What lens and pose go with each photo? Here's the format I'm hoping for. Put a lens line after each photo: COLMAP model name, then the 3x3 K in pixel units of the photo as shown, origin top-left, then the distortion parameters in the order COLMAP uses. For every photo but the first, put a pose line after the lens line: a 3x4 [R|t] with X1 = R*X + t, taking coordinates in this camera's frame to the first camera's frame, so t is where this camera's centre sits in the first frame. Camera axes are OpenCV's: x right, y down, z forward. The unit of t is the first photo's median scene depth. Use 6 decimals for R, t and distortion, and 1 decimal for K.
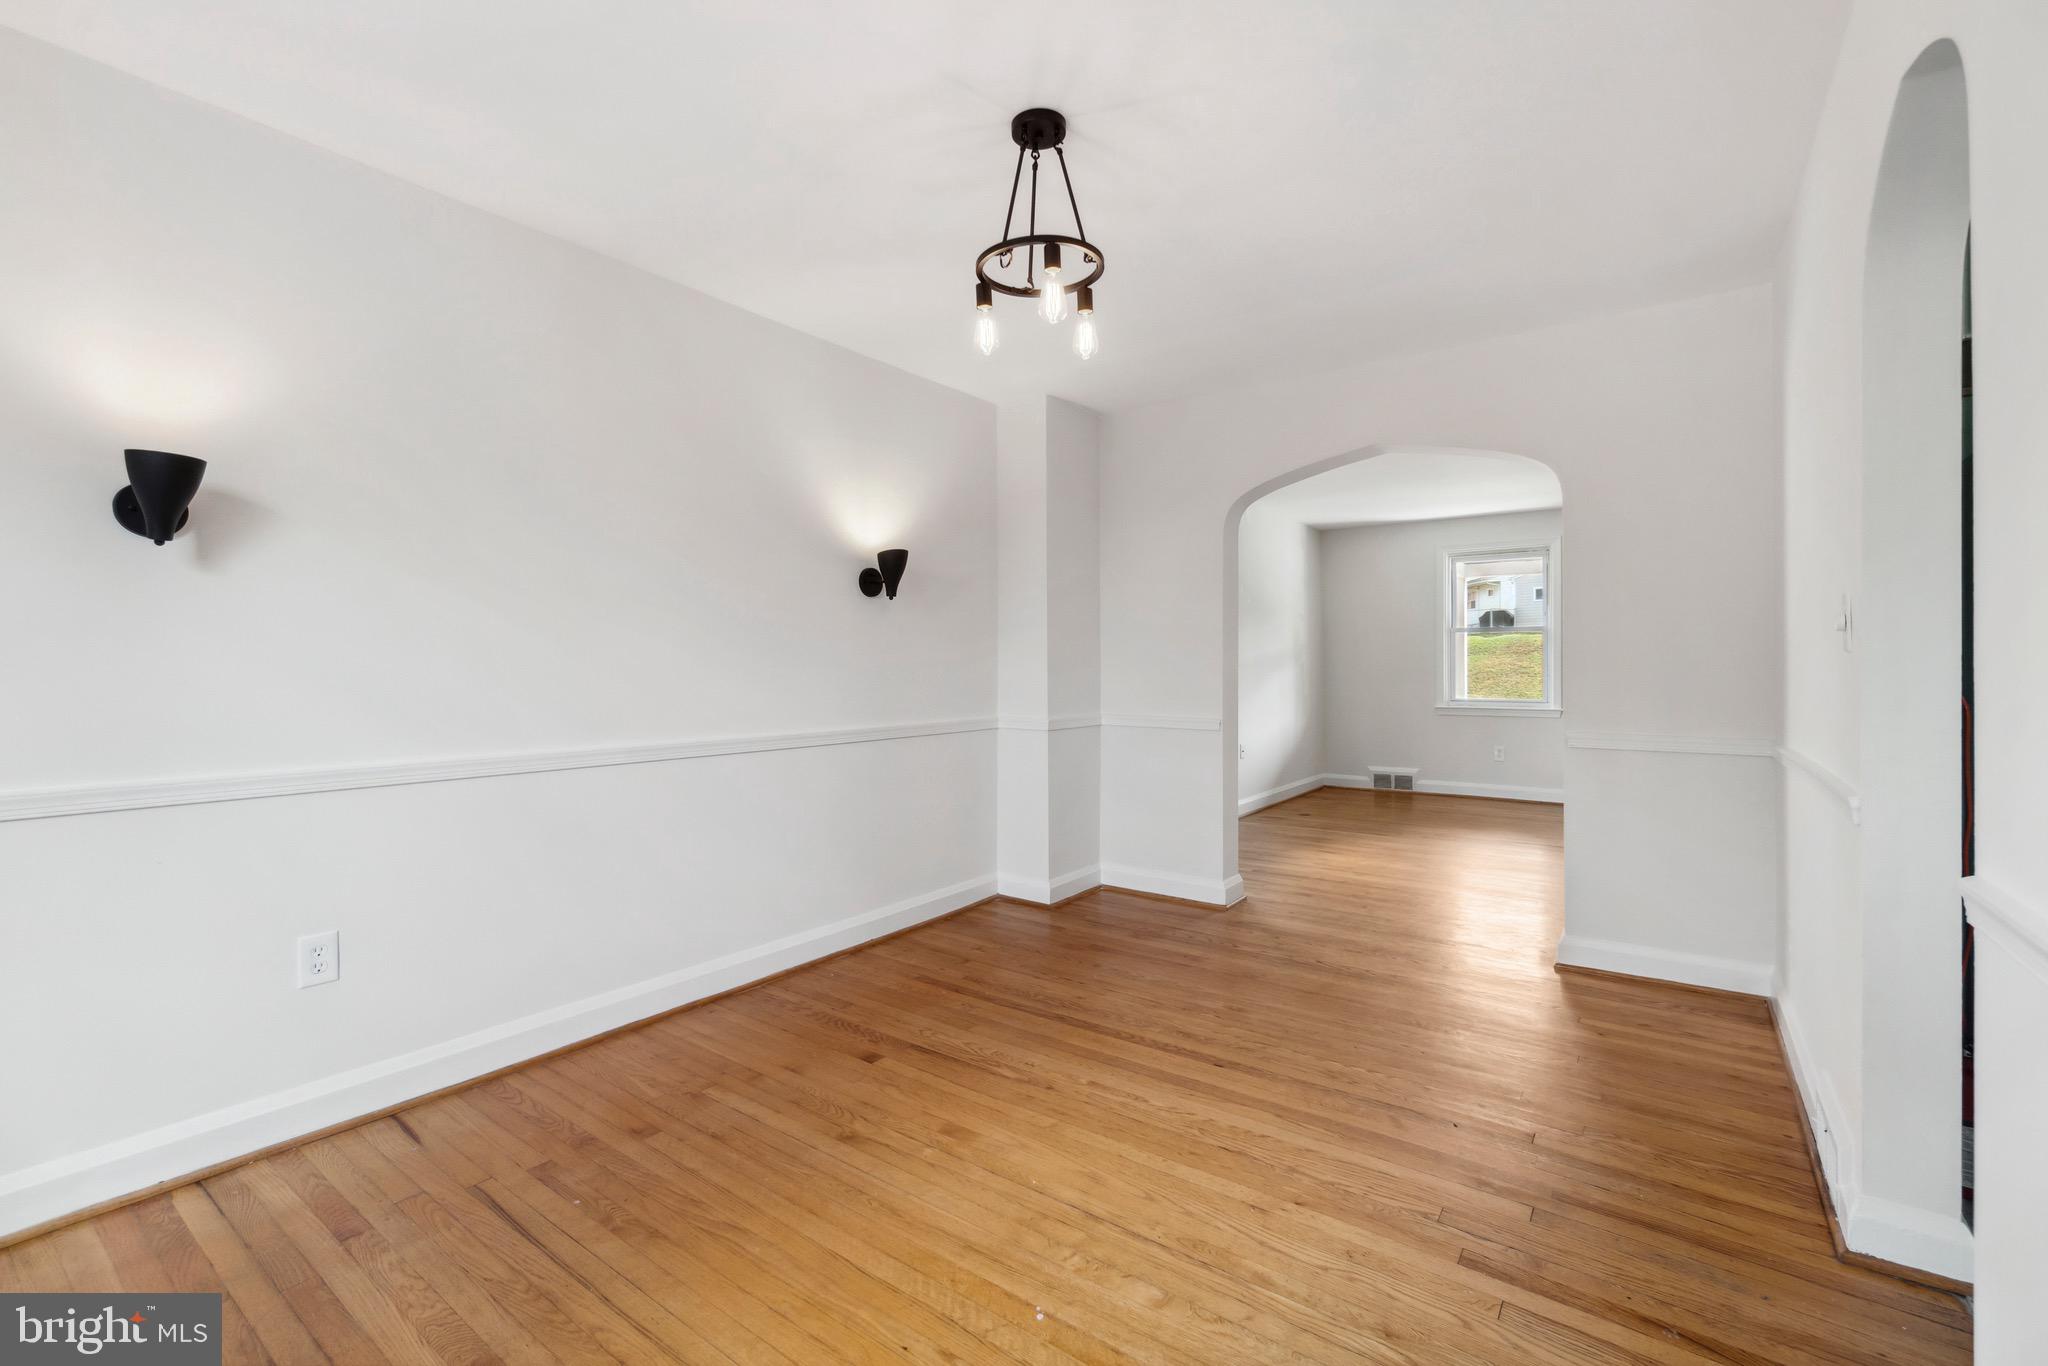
lens RADIAL K [[888.0, 0, 1022.1], [0, 888.0, 674.7], [0, 0, 1]] dist [-0.000568, 0.000545]
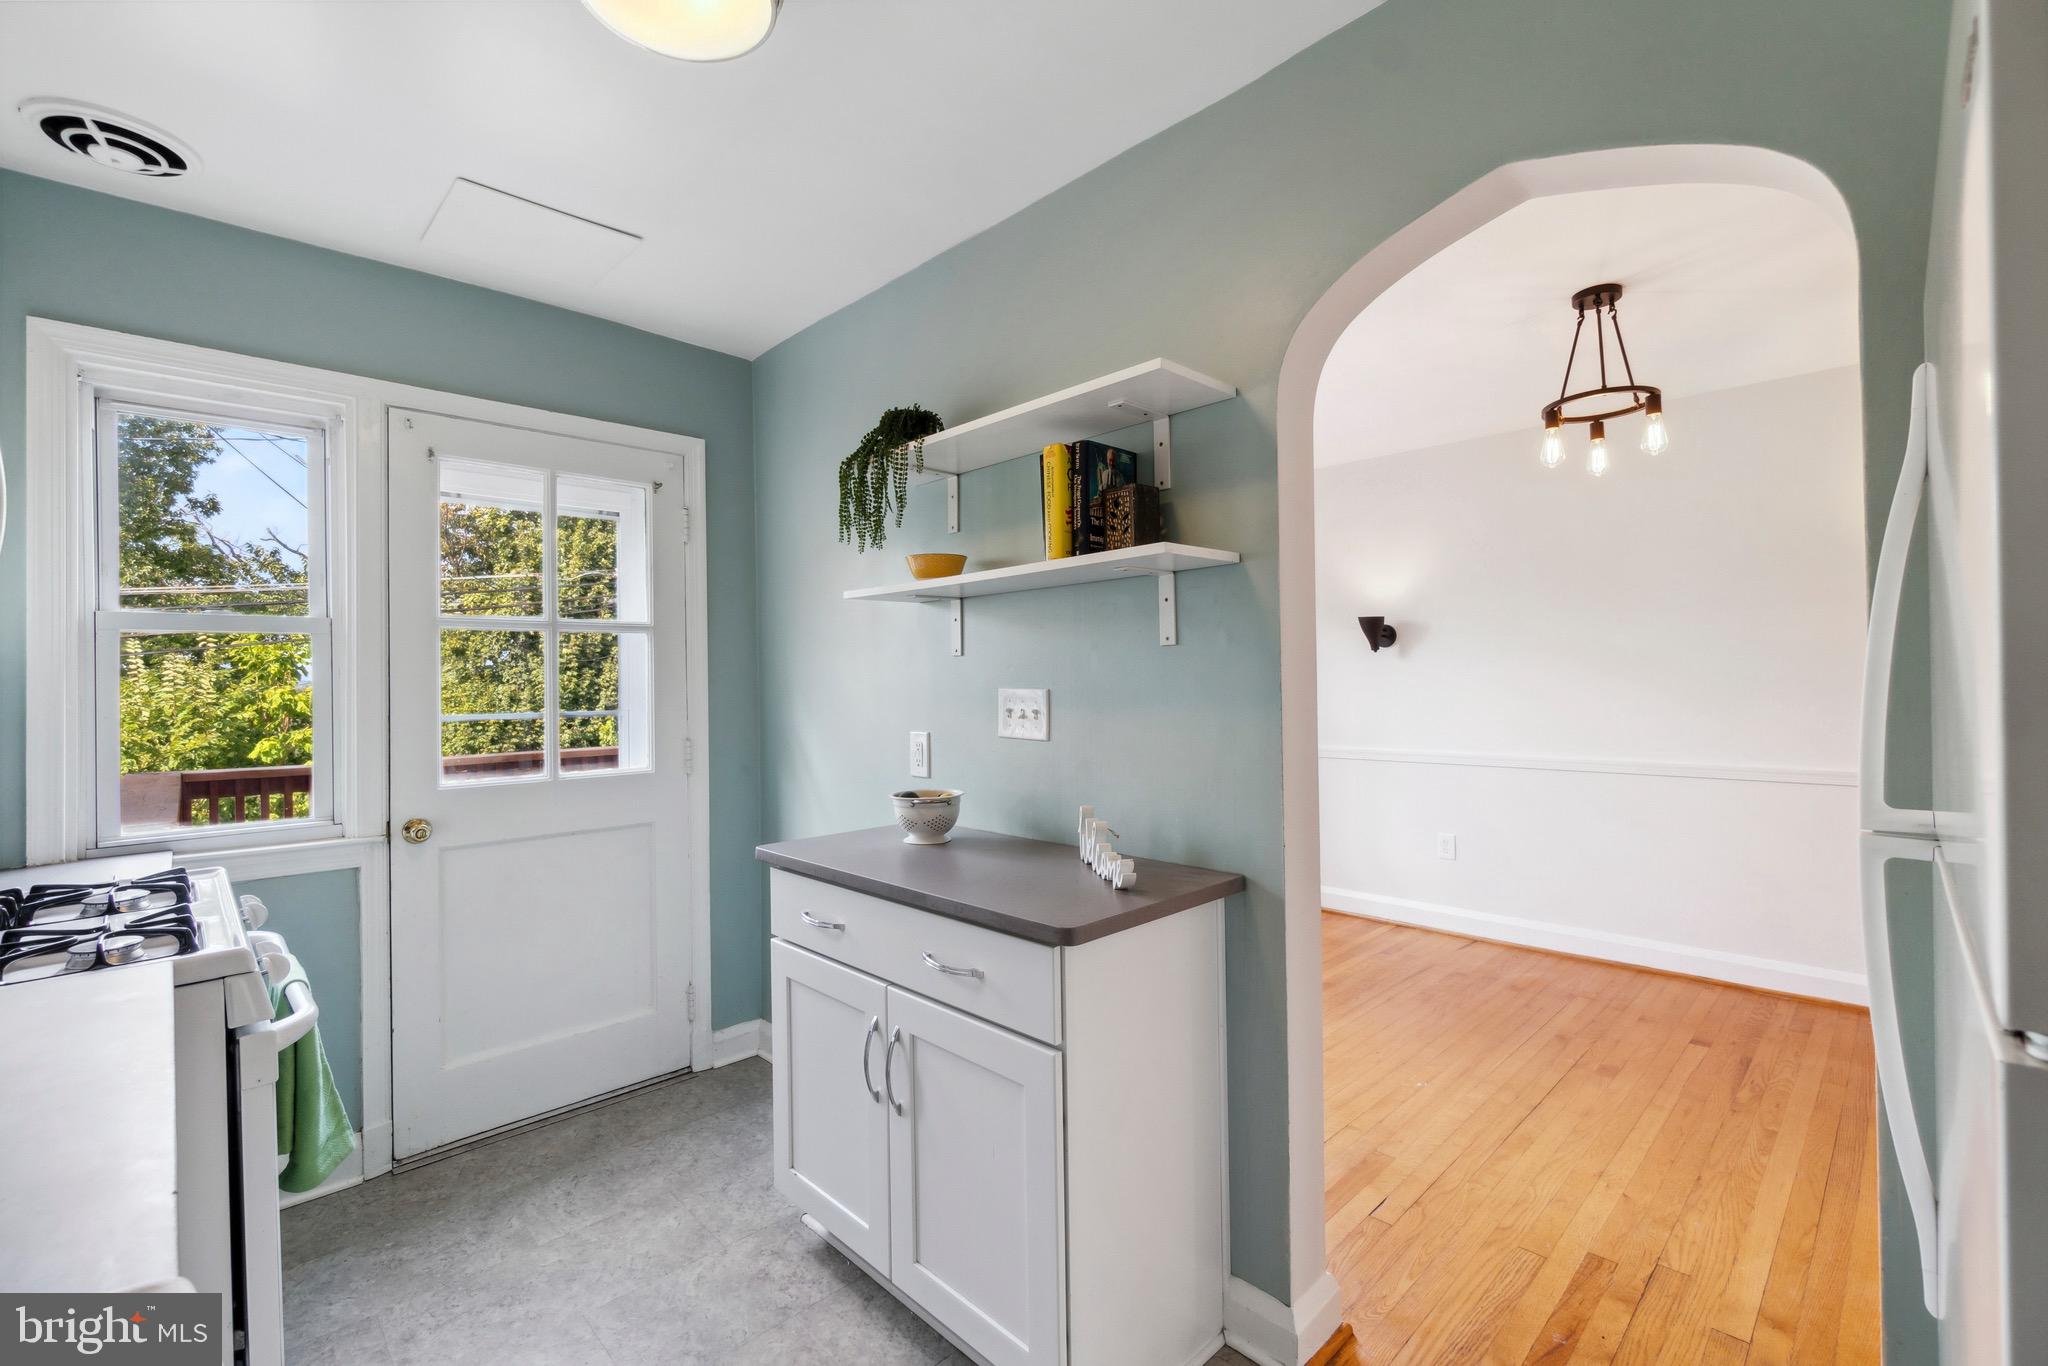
lens RADIAL K [[888.0, 0, 1022.7], [0, 888.0, 681.9], [0, 0, 1]] dist [-0.000568, 0.000545]
pose [[-0.155944, -0.000823, -0.987766, 1.355638], [0.000106, 1.000000, -0.000850, -0.053179], [0.987766, -0.000237, -0.155944, 0.360140]]
